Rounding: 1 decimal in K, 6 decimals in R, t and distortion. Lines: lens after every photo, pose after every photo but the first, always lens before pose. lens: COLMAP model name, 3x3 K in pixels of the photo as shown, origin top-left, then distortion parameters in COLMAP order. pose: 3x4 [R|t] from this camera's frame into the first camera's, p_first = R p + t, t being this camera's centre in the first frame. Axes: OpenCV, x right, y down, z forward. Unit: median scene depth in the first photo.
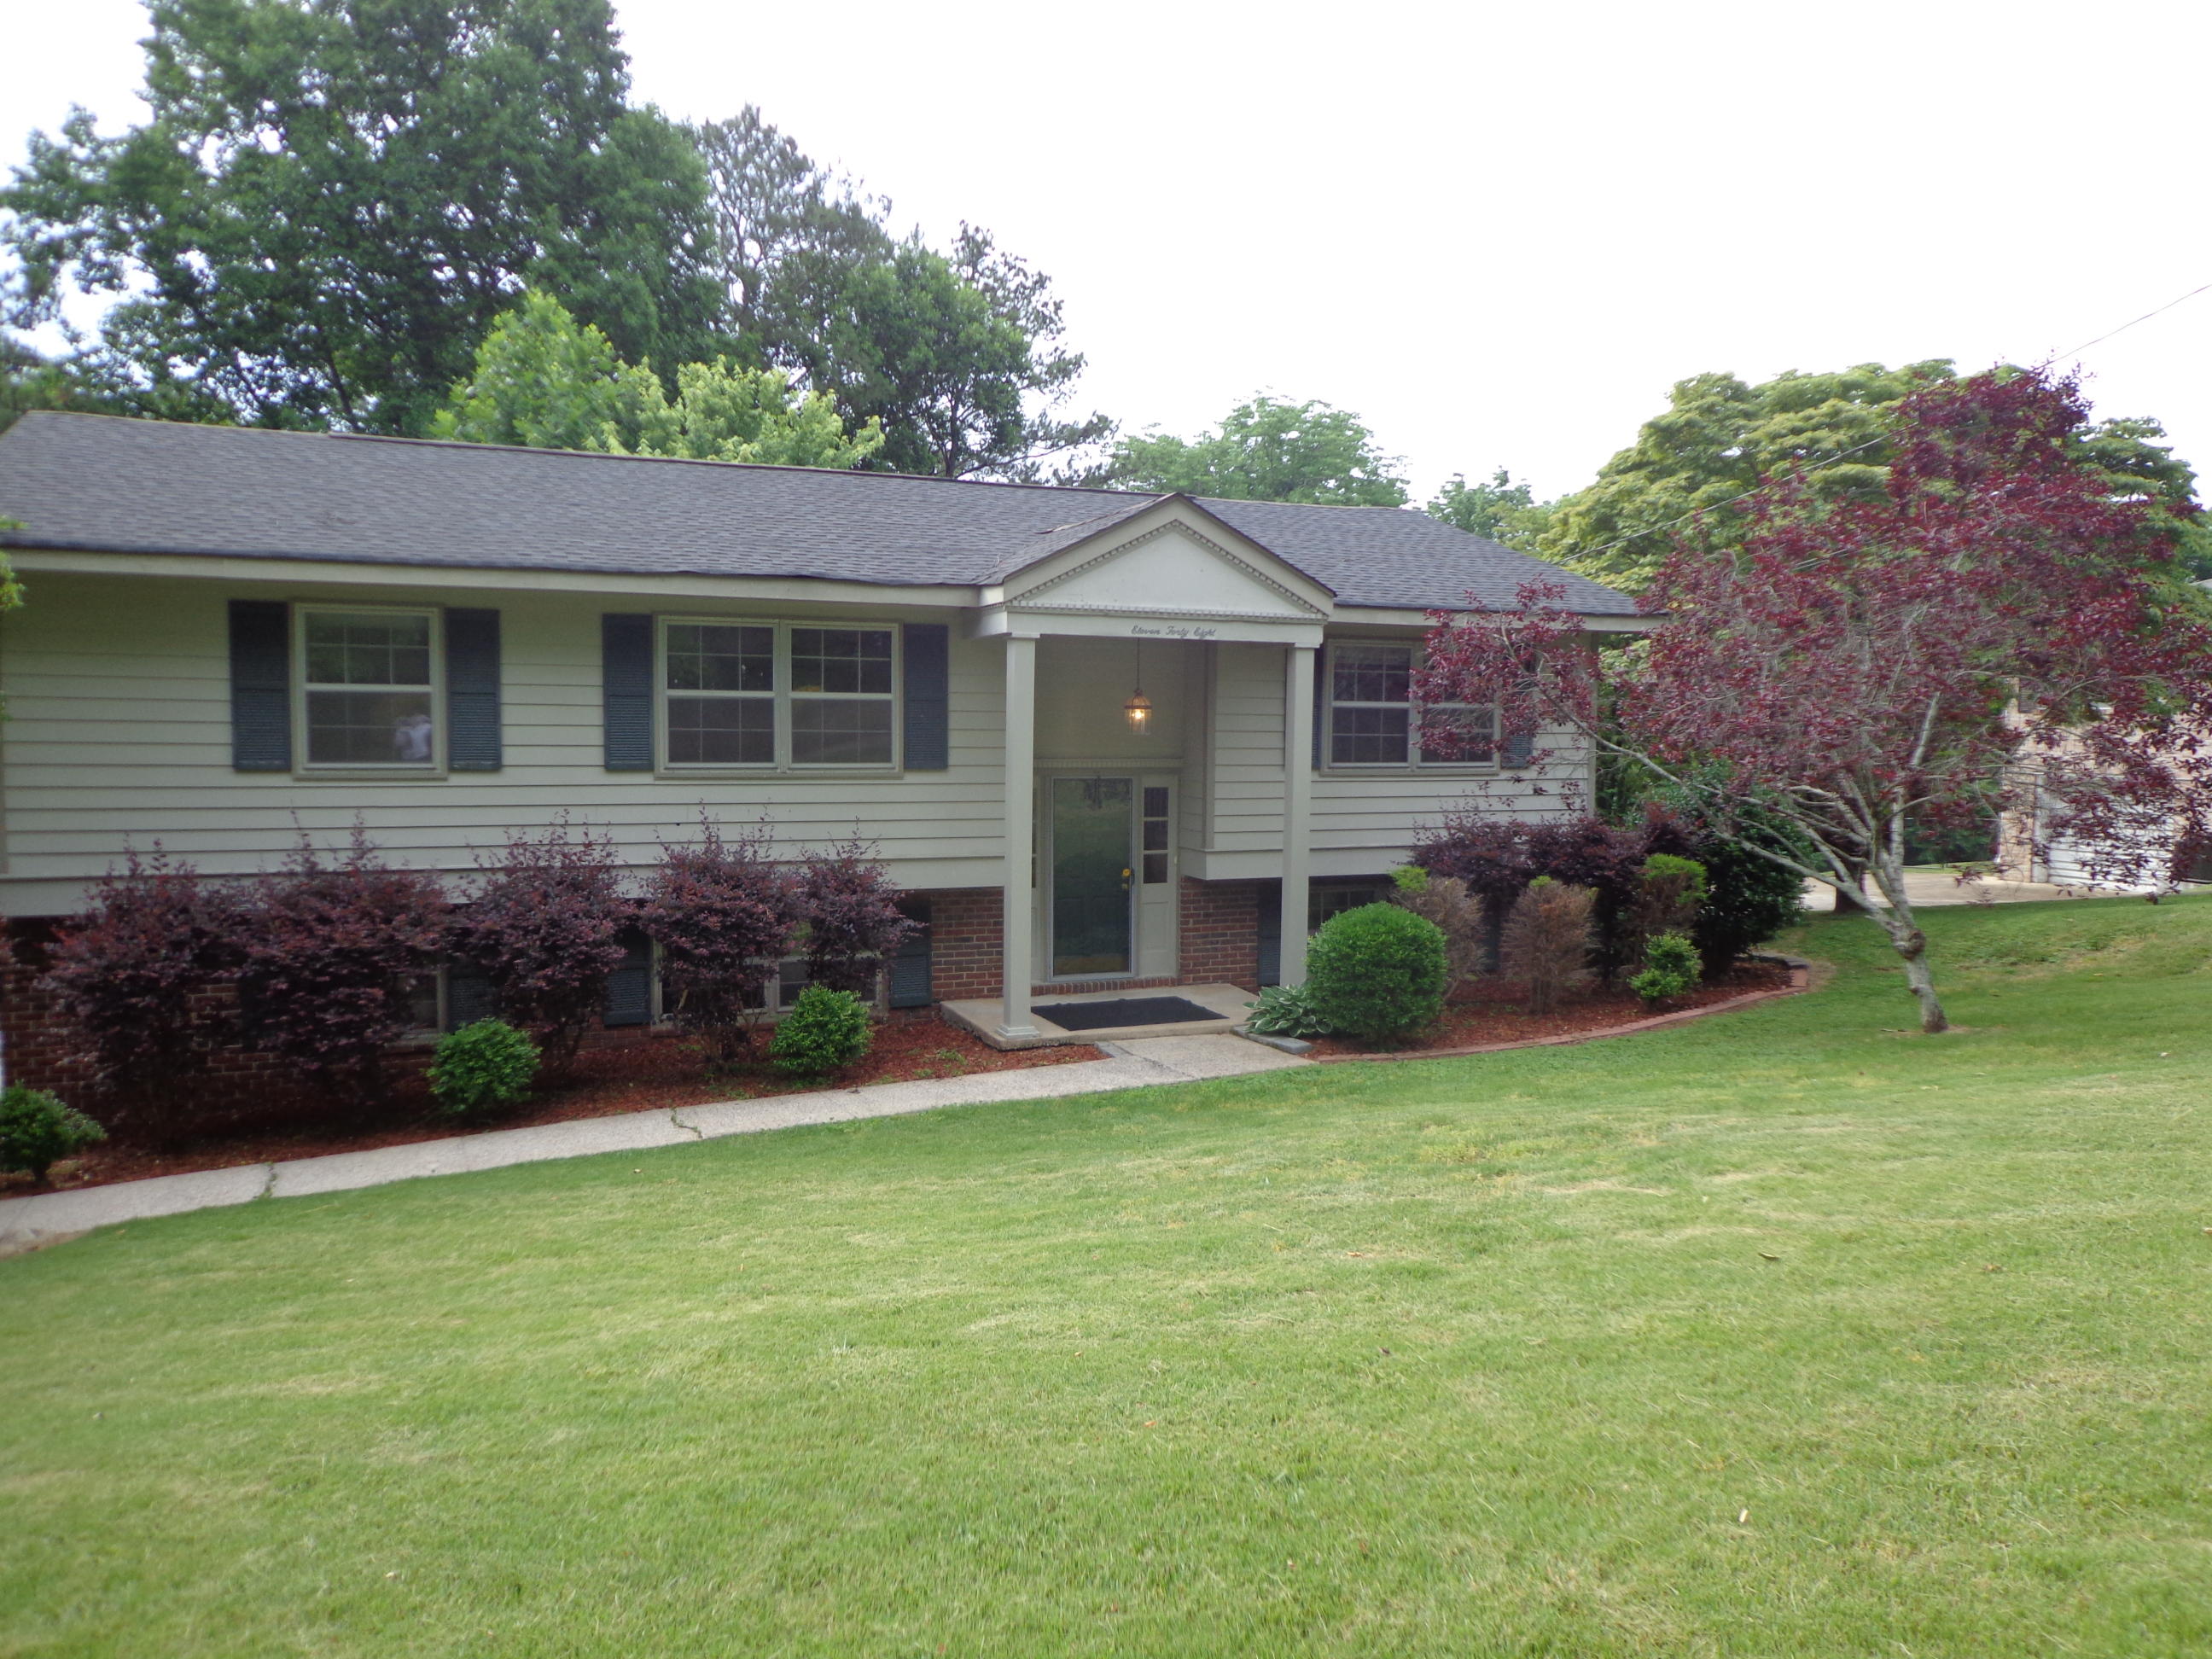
lens RADIAL K [[1624.8, 0, 1100.1], [0, 1624.8, 817.5], [0, 0, 1]] dist [-0.011982, 0.024955]
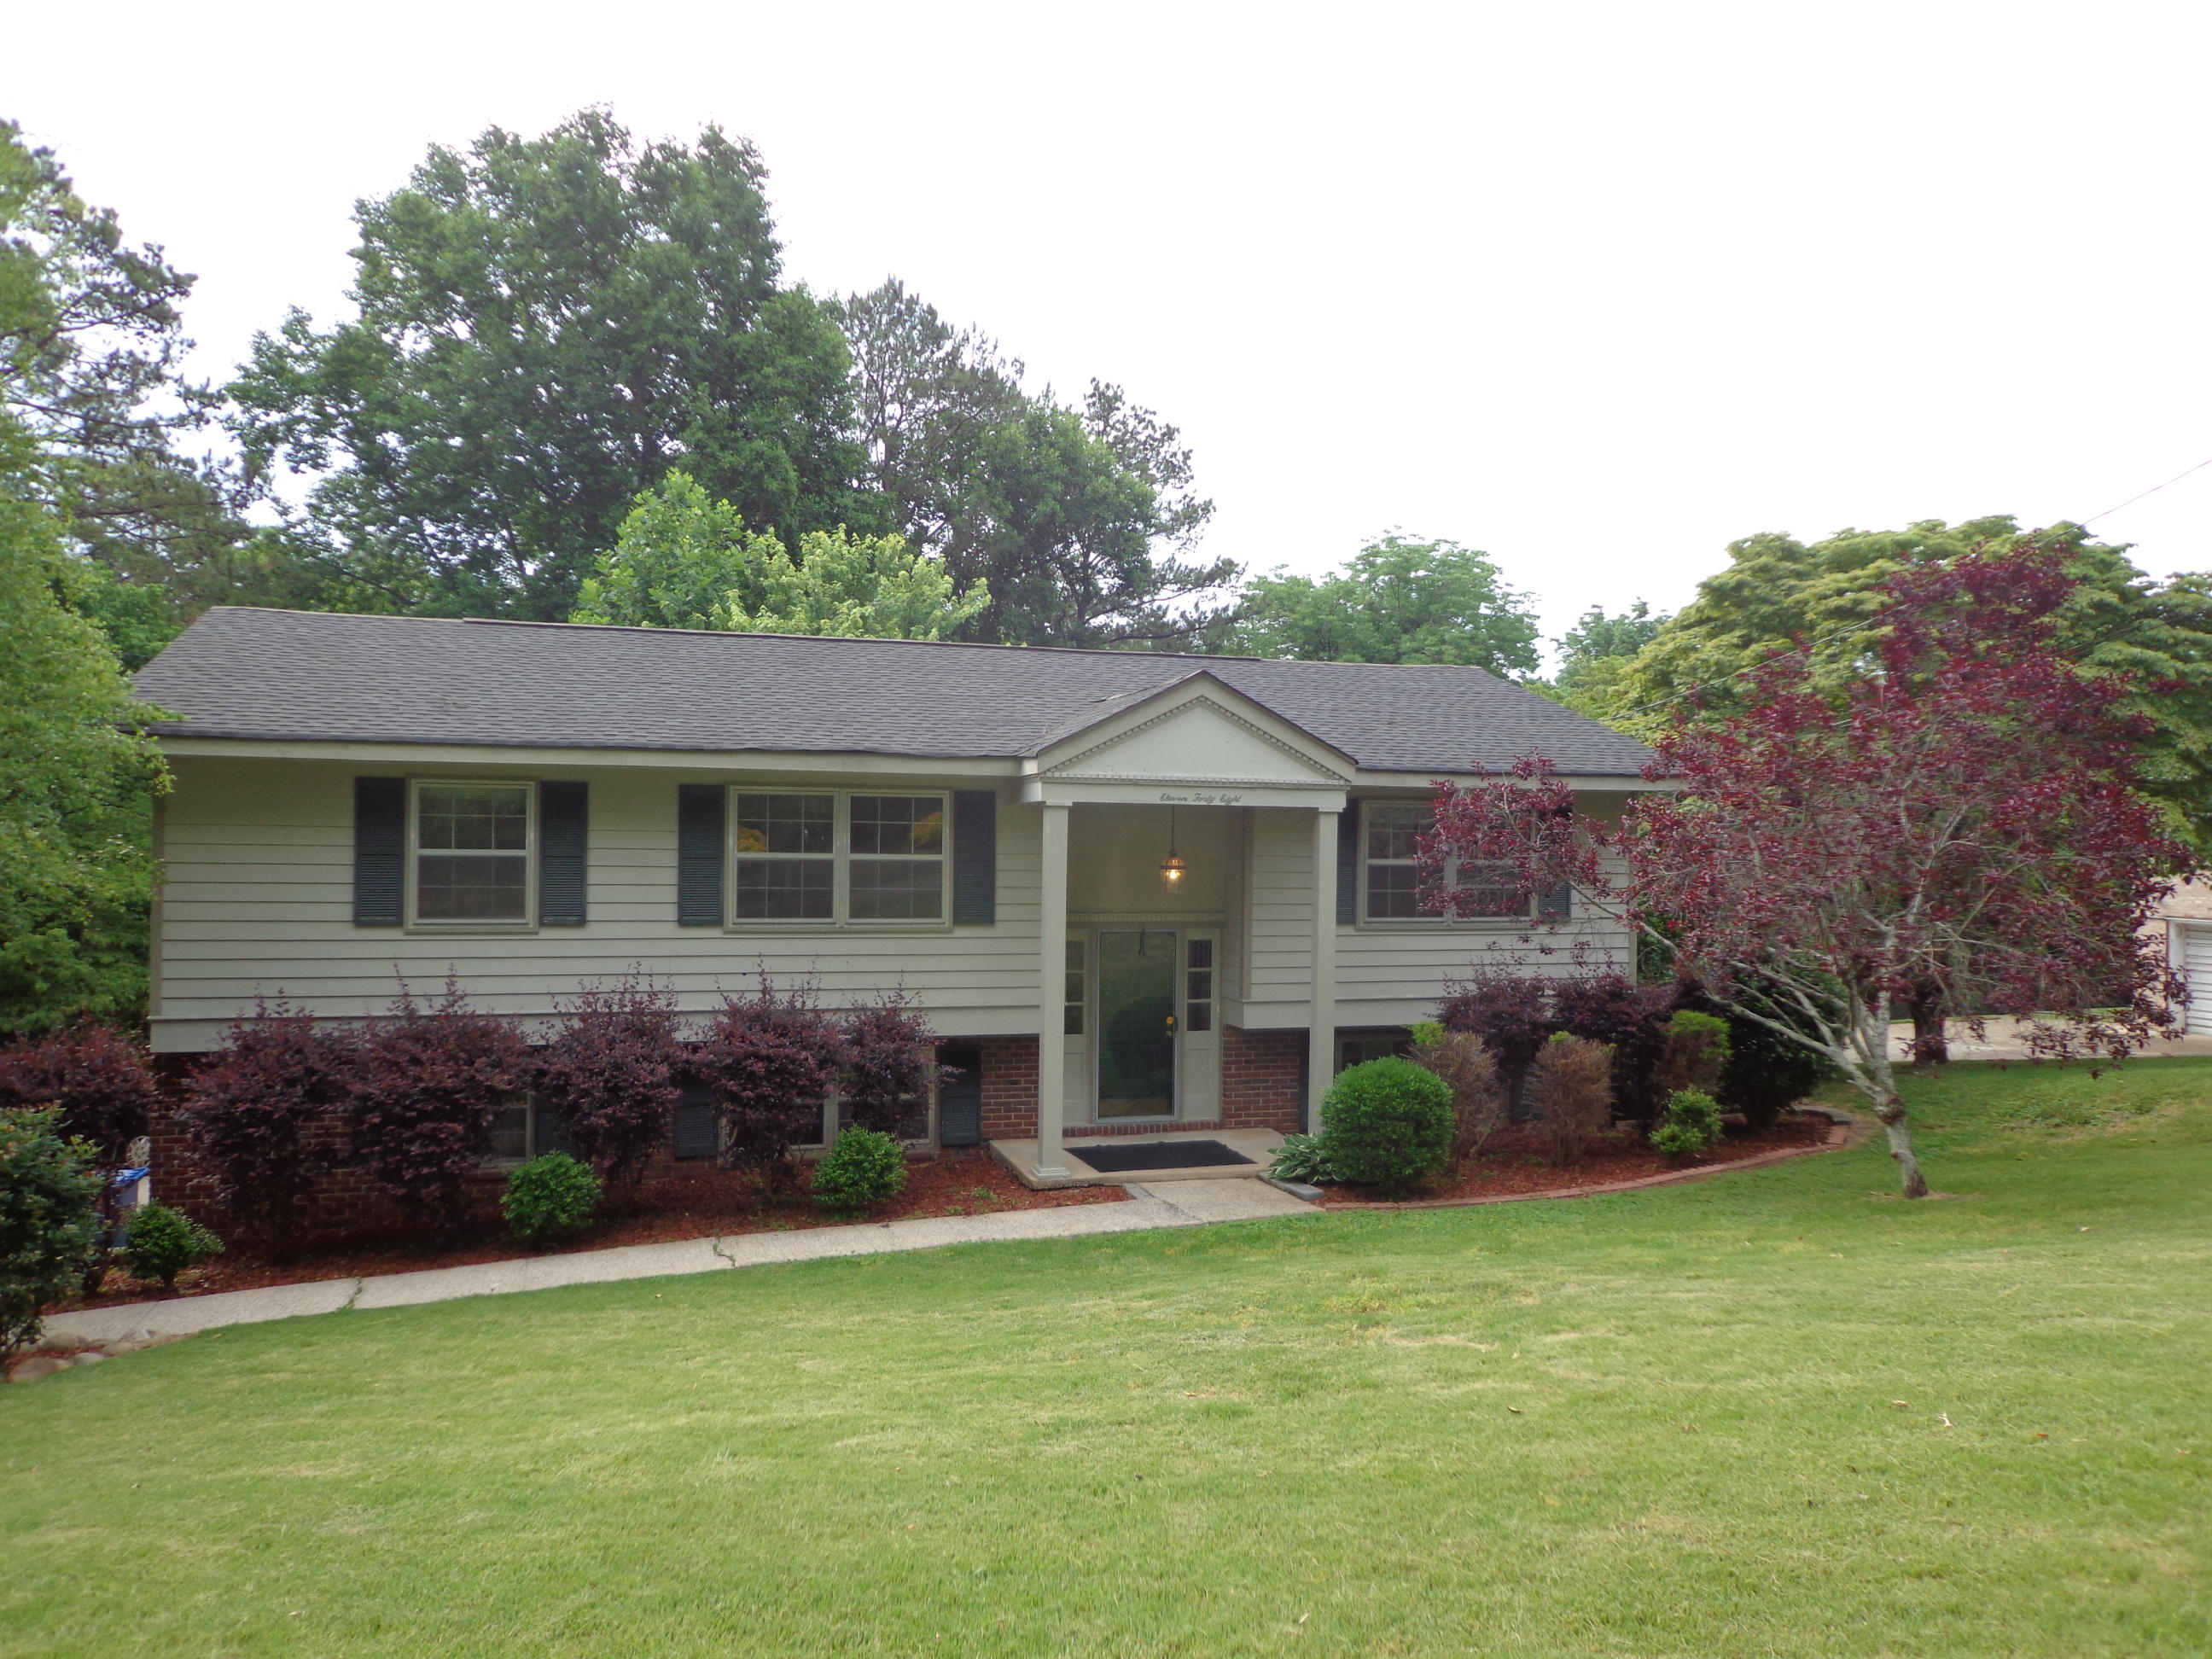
lens RADIAL K [[1628.0, 0, 1095.7], [0, 1628.0, 826.6], [0, 0, 1]] dist [0.006114, -0.002056]
pose [[0.994365, 0.000637, -0.106007, 0.090080], [-0.008053, 0.997546, -0.069547, -0.019890], [0.105703, 0.070009, 0.991930, -0.071467]]
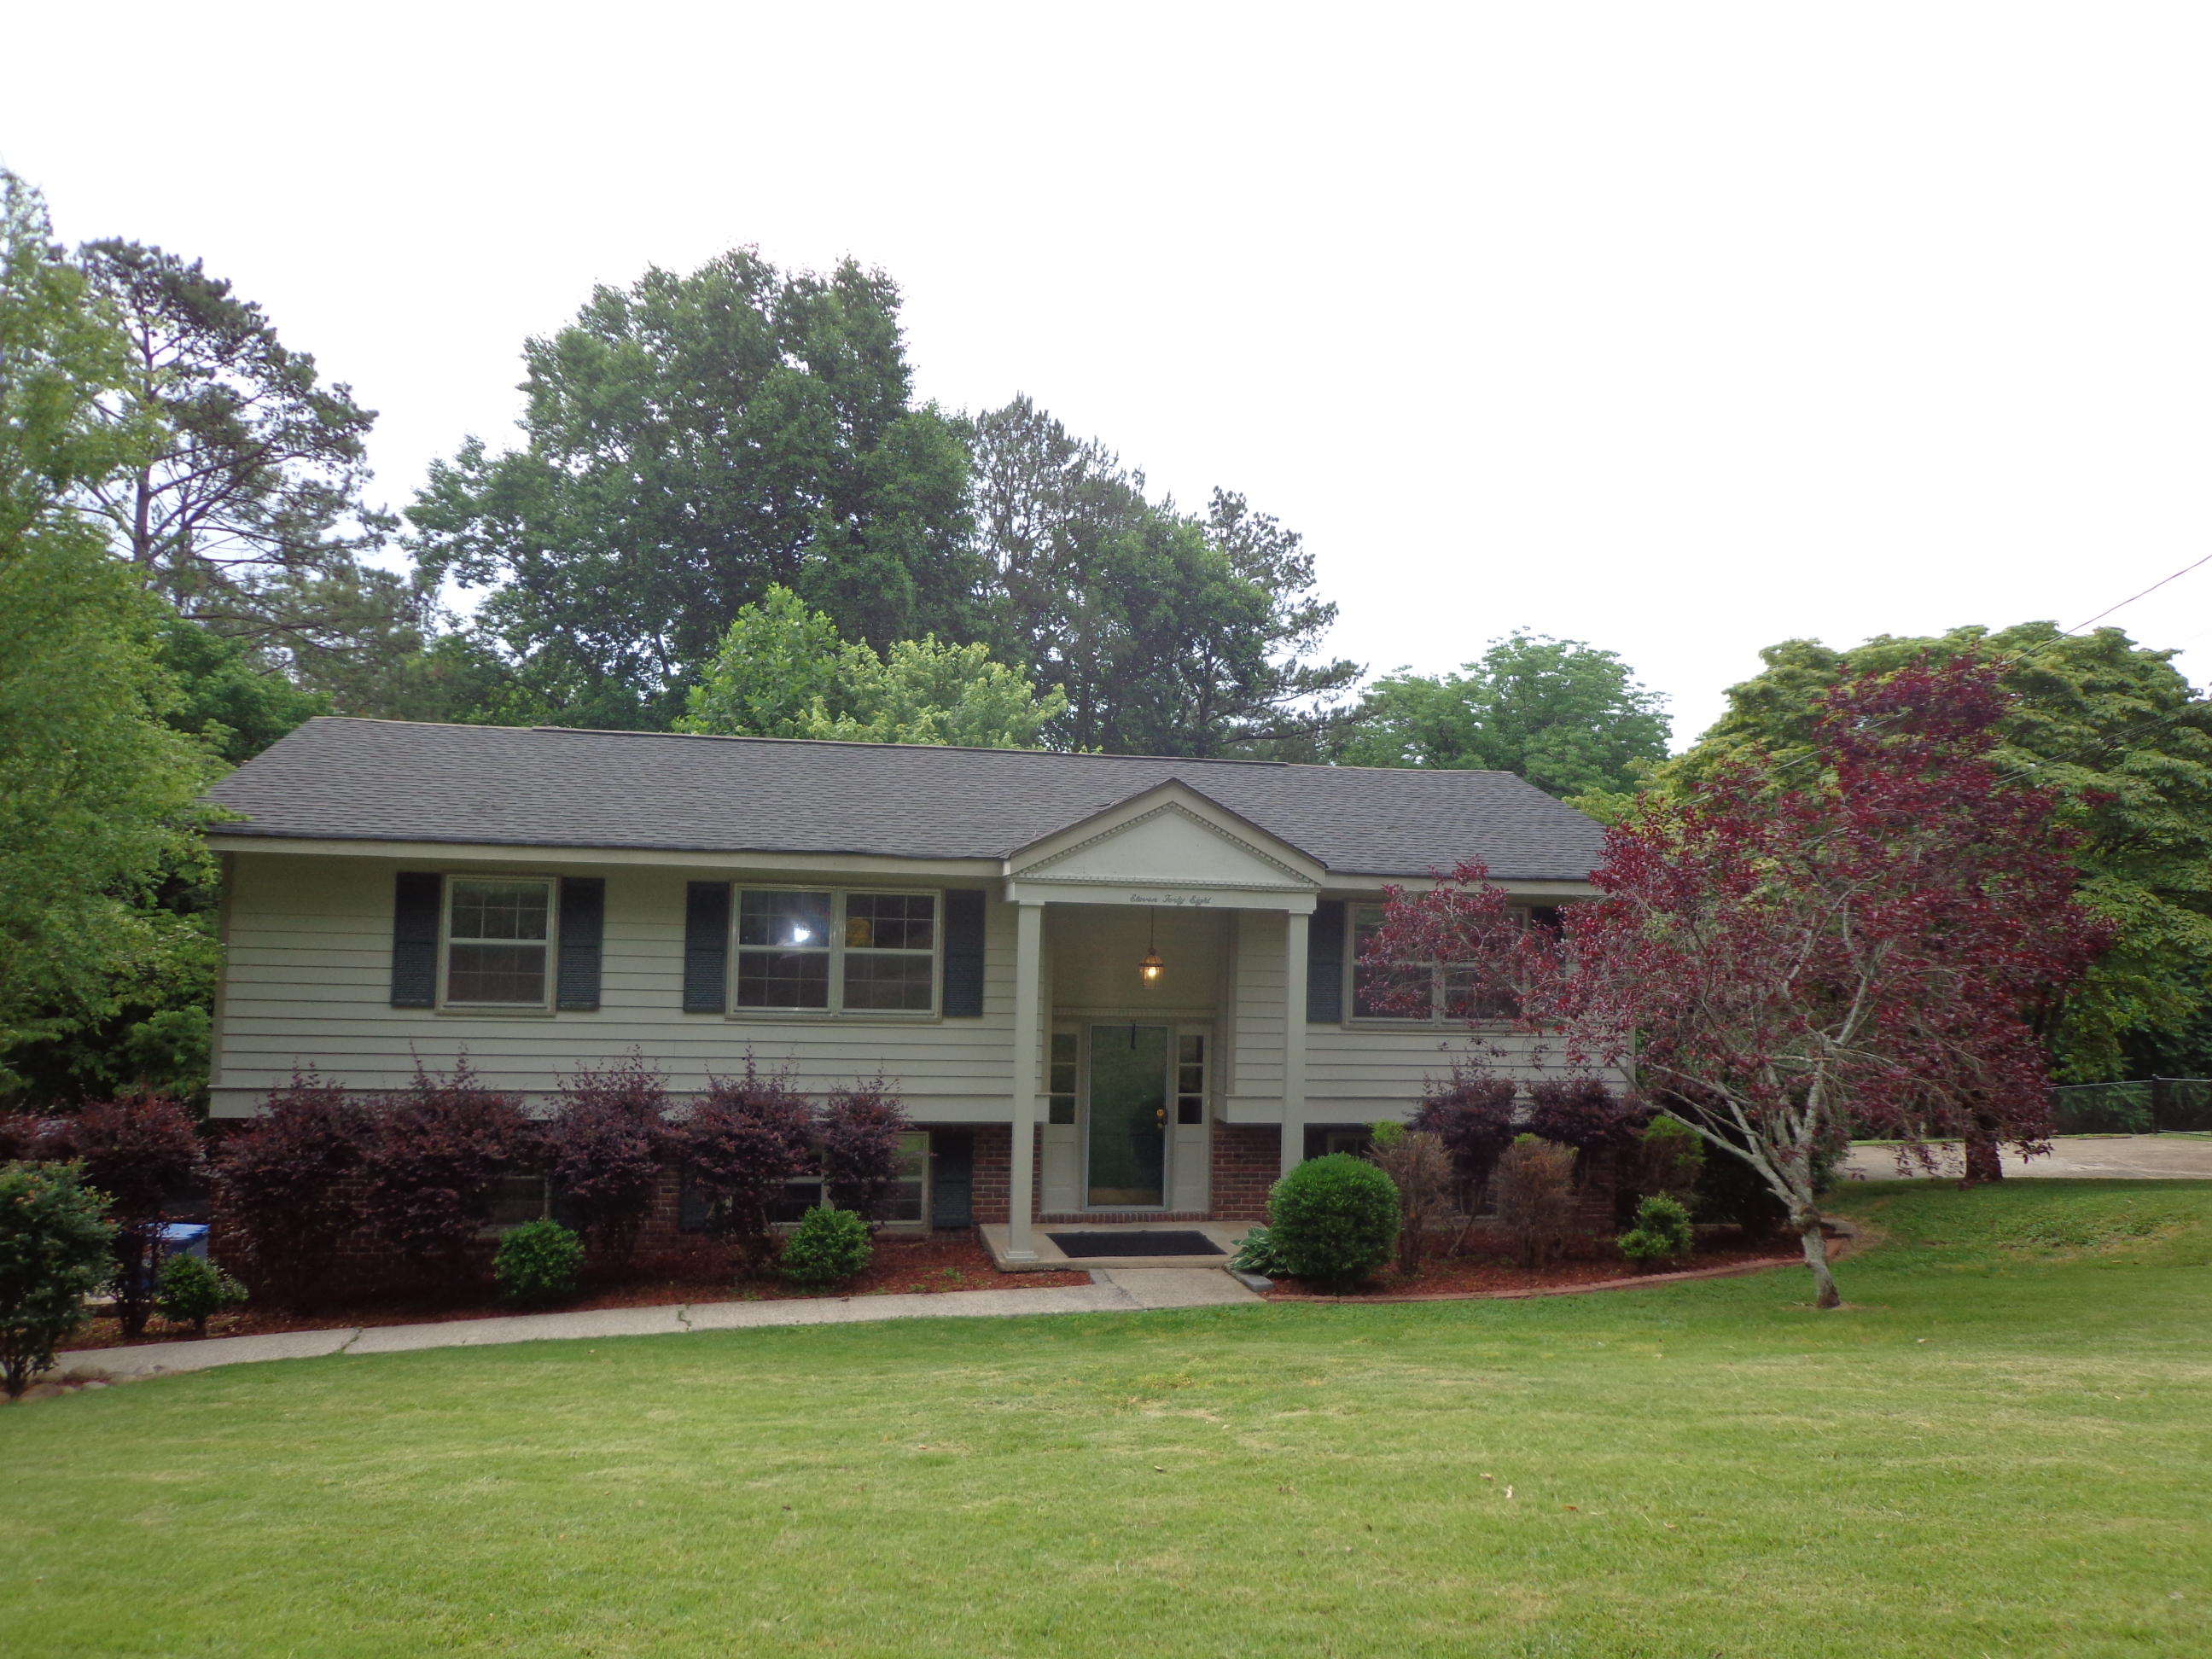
lens RADIAL K [[1623.1, 0, 1106.0], [0, 1623.1, 829.5], [0, 0, 1]] dist [0.000324, 0.000649]
pose [[0.976868, 0.001366, -0.213840, 0.239445], [-0.028449, 0.991921, -0.123623, -0.021830], [0.211943, 0.126847, 0.969015, -0.102259]]
